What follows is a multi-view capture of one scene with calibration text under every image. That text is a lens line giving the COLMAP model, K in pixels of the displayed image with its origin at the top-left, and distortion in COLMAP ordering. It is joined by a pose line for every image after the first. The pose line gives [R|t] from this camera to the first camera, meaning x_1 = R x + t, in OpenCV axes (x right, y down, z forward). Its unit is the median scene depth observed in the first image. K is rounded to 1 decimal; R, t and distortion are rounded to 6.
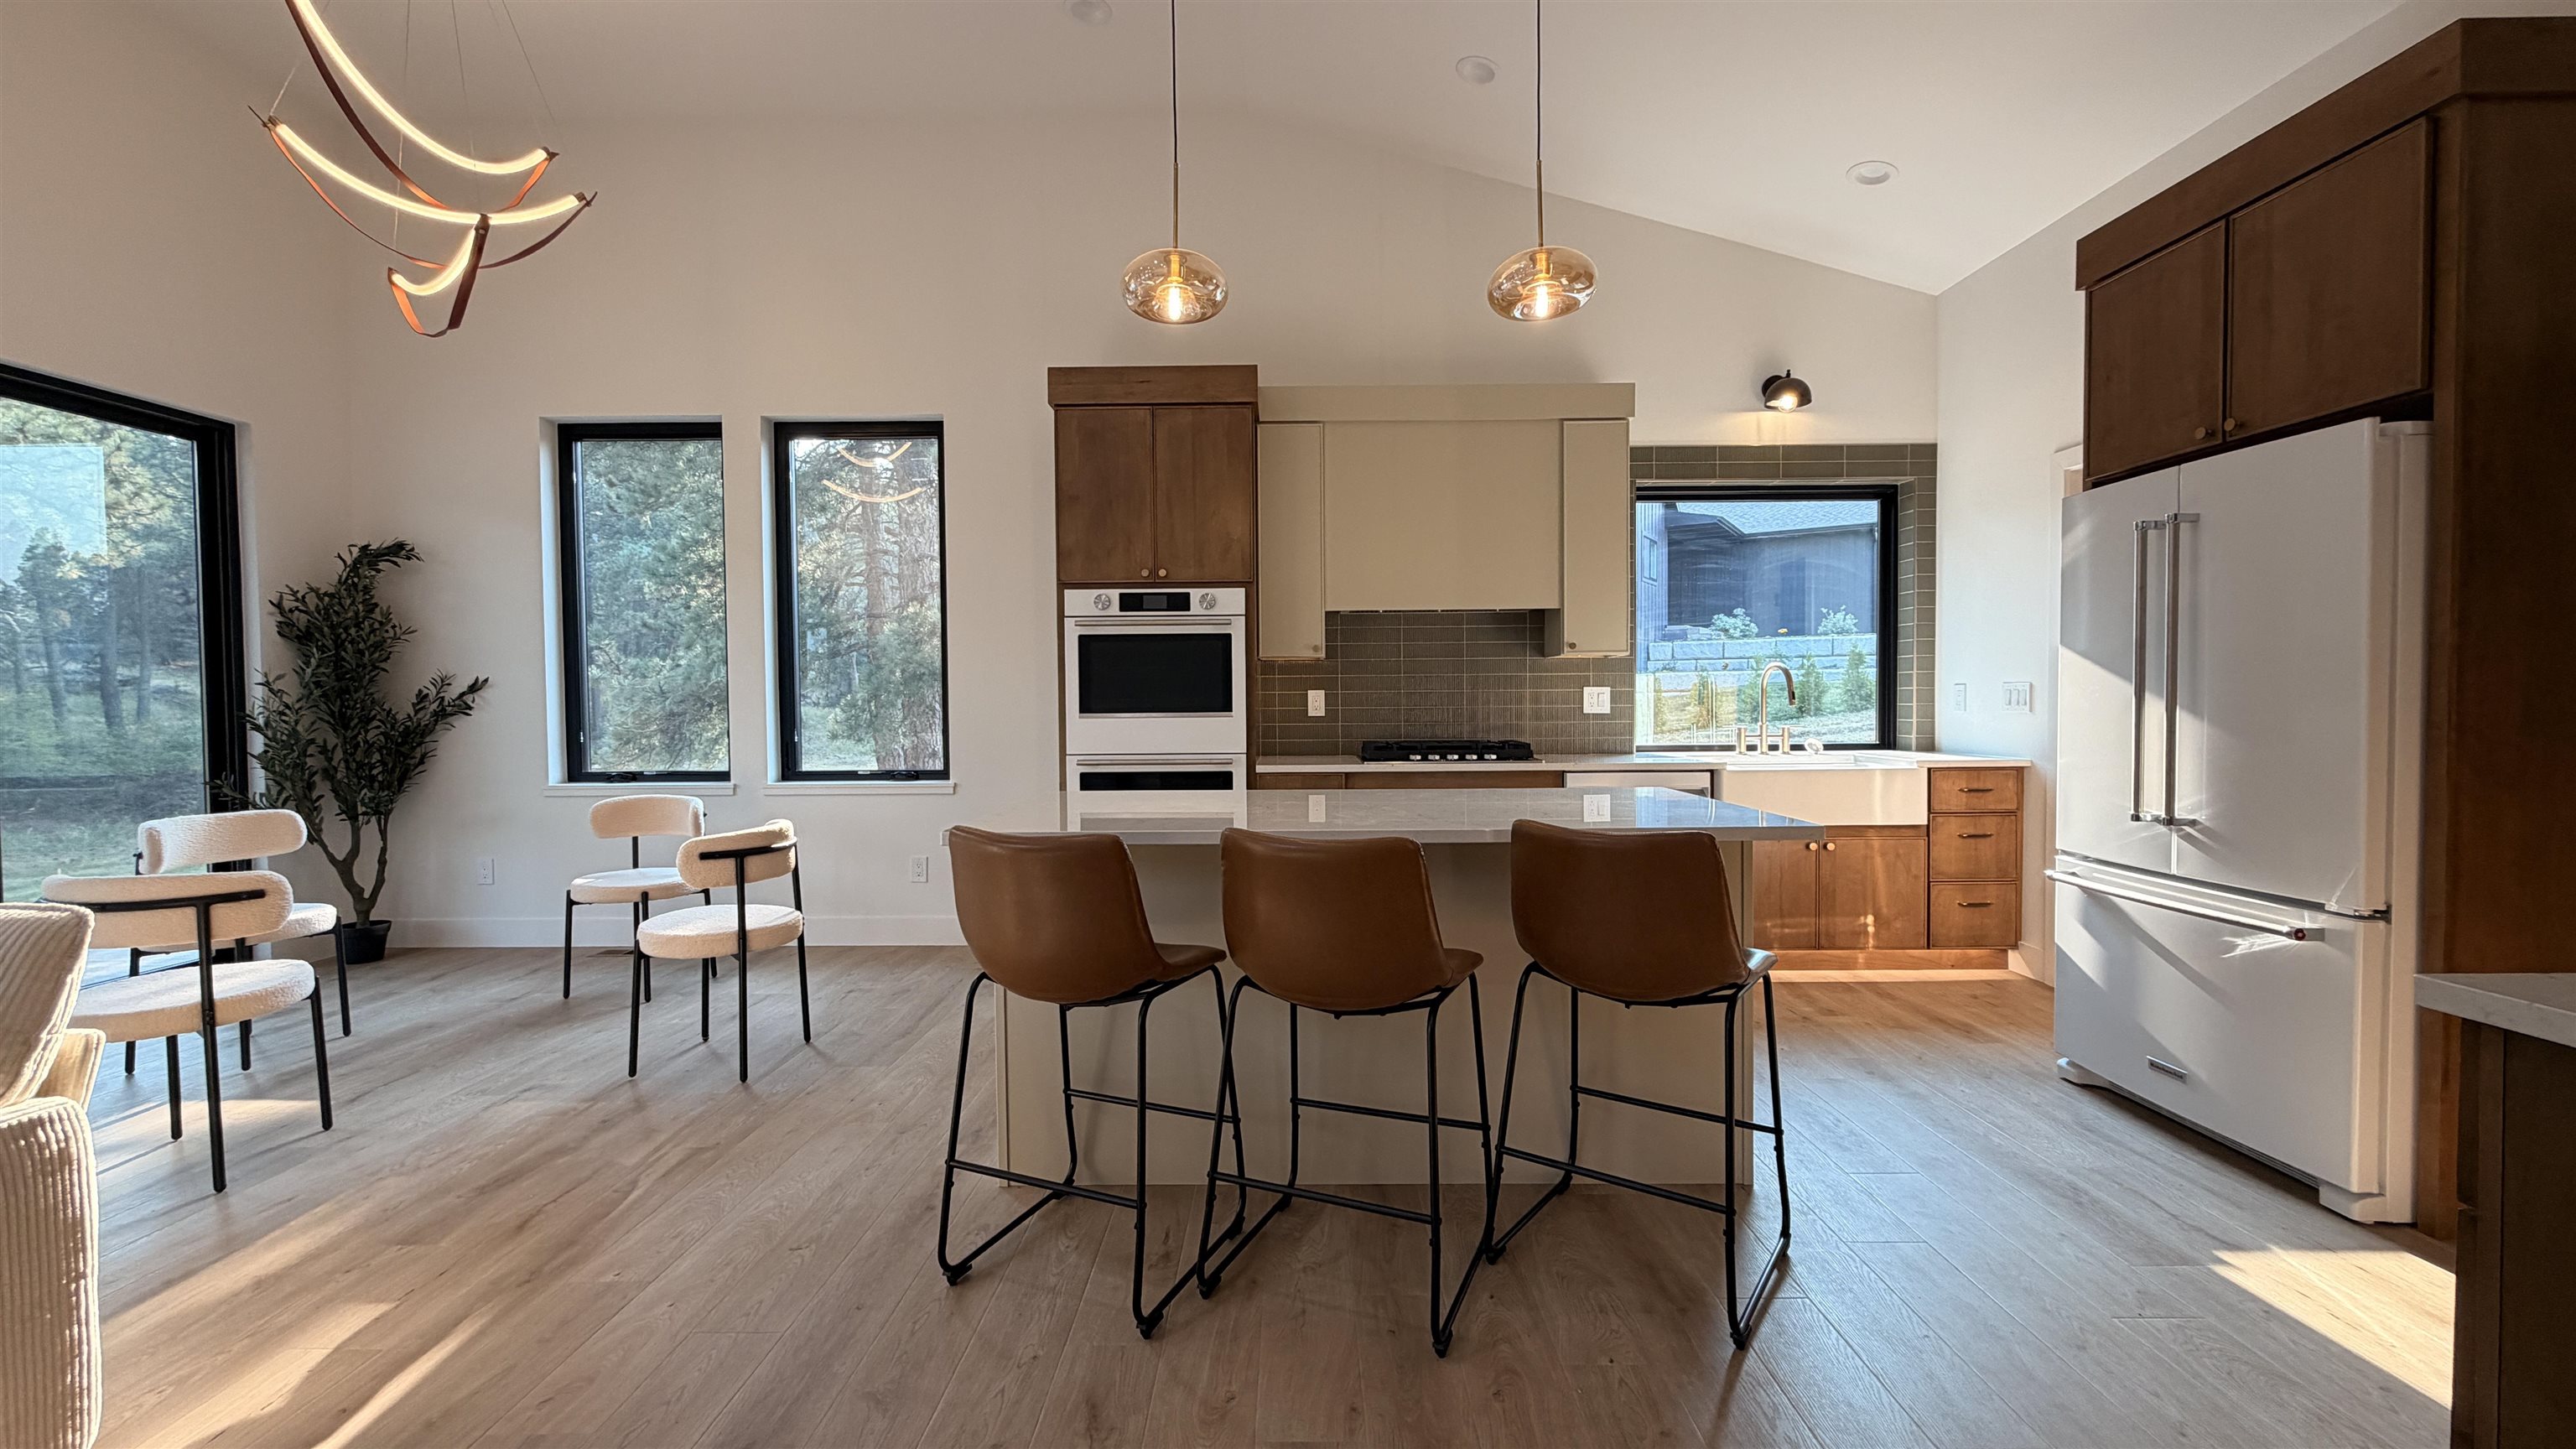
lens RADIAL K [[1021.4, 0, 1283.4], [0, 1021.4, 725.1], [0, 0, 1]] dist [0.000940, -0.000294]
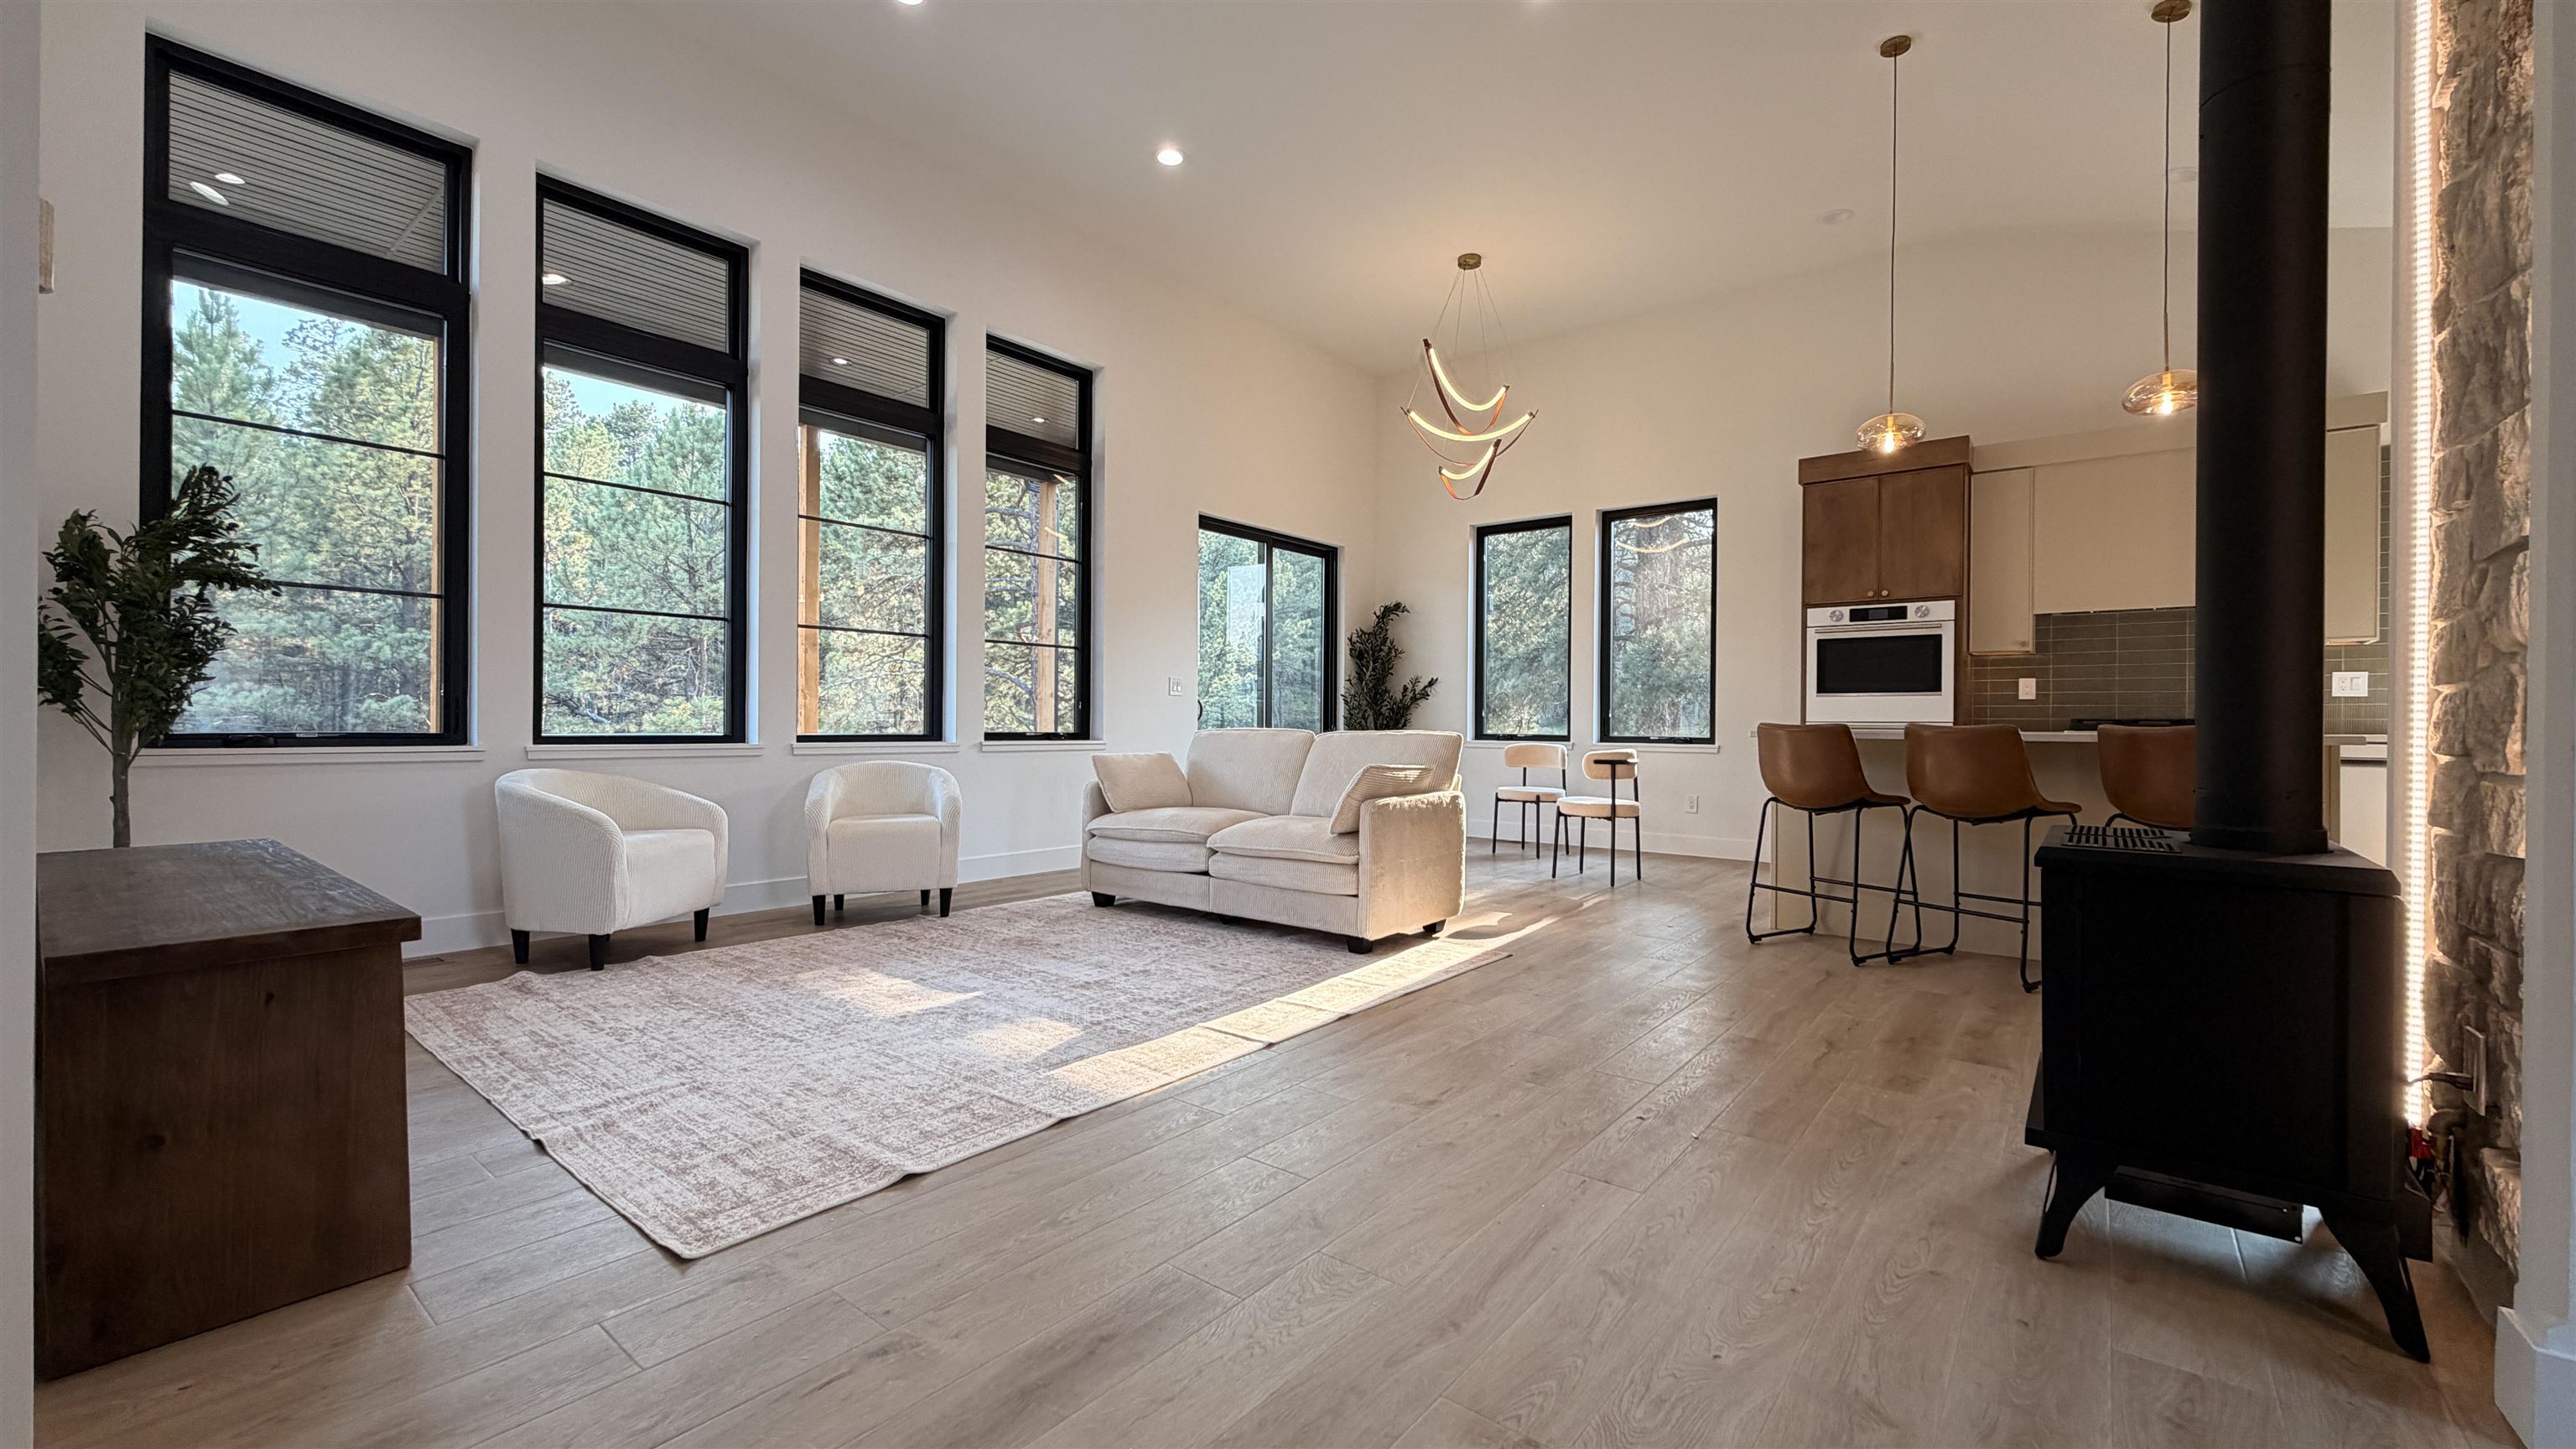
lens RADIAL K [[1021.4, 0, 1288.2], [0, 1021.4, 731.5], [0, 0, 1]] dist [0.000940, -0.000294]
pose [[0.790650, 0.018218, -0.611998, 0.095397], [-0.029791, 0.999518, -0.008734, 0.077319], [0.611543, 0.025138, 0.790811, -0.602082]]
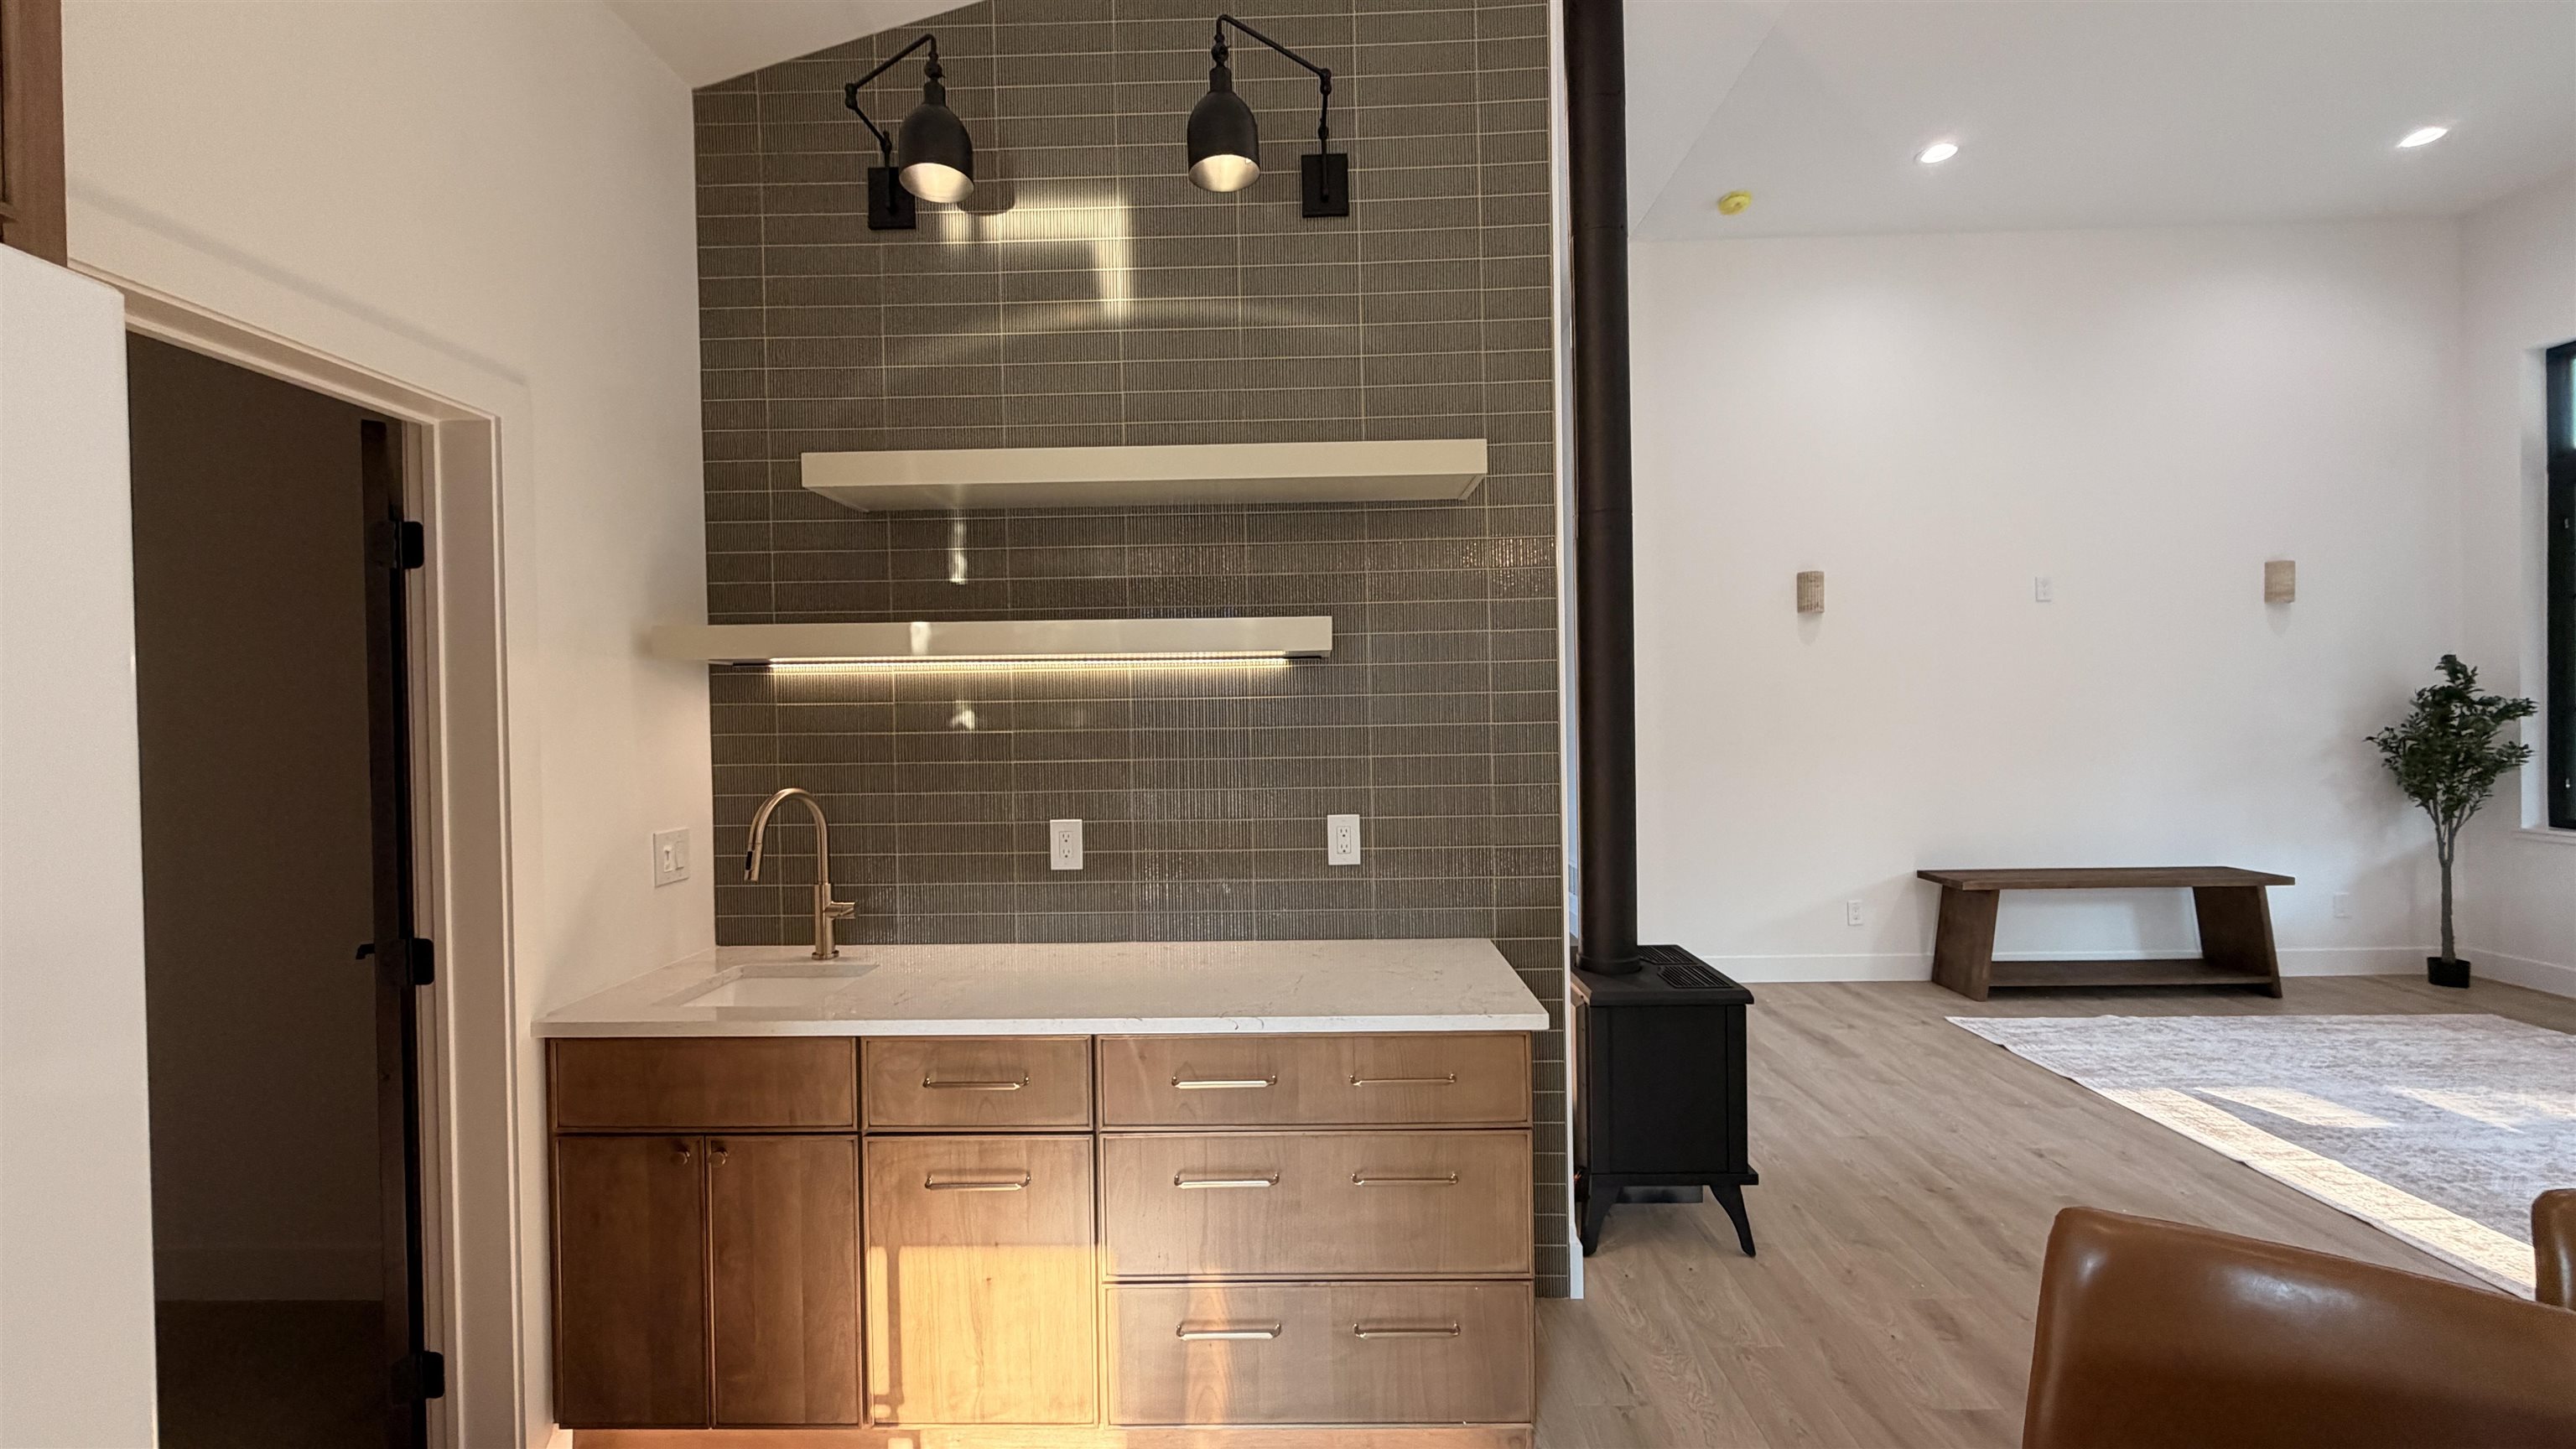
lens RADIAL K [[1021.4, 0, 1284.2], [0, 1021.4, 727.3], [0, 0, 1]] dist [0.000940, -0.000294]
pose [[-0.999571, 0.026177, 0.013138, 0.365559], [0.026624, 0.999030, 0.035077, -0.087890], [-0.012207, 0.035411, -0.999298, 0.679304]]
